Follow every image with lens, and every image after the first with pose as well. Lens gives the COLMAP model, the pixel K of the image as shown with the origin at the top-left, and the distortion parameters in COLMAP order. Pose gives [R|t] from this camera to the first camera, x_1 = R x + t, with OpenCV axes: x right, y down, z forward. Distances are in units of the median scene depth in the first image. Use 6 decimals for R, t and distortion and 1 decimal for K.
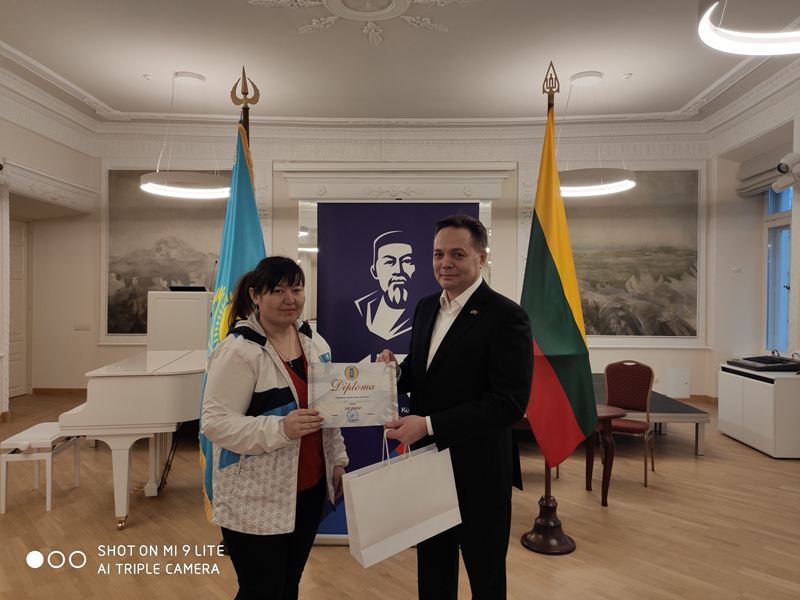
lens RADIAL K [[633.9, 0, 402.3], [0, 633.9, 317.3], [0, 0, 1]] dist [0.055937, -0.004810]
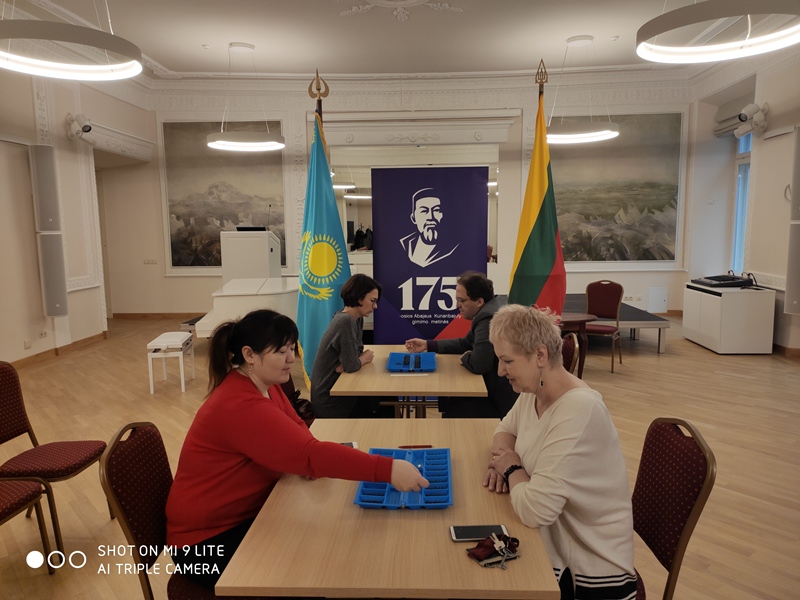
lens RADIAL K [[633.9, 0, 402.3], [0, 633.9, 317.3], [0, 0, 1]] dist [0.055937, -0.004810]
pose [[0.999776, -0.015708, -0.014162, -0.026733], [0.017177, 0.993732, 0.110464, -0.005191], [0.012338, -0.110682, 0.993779, -0.210488]]
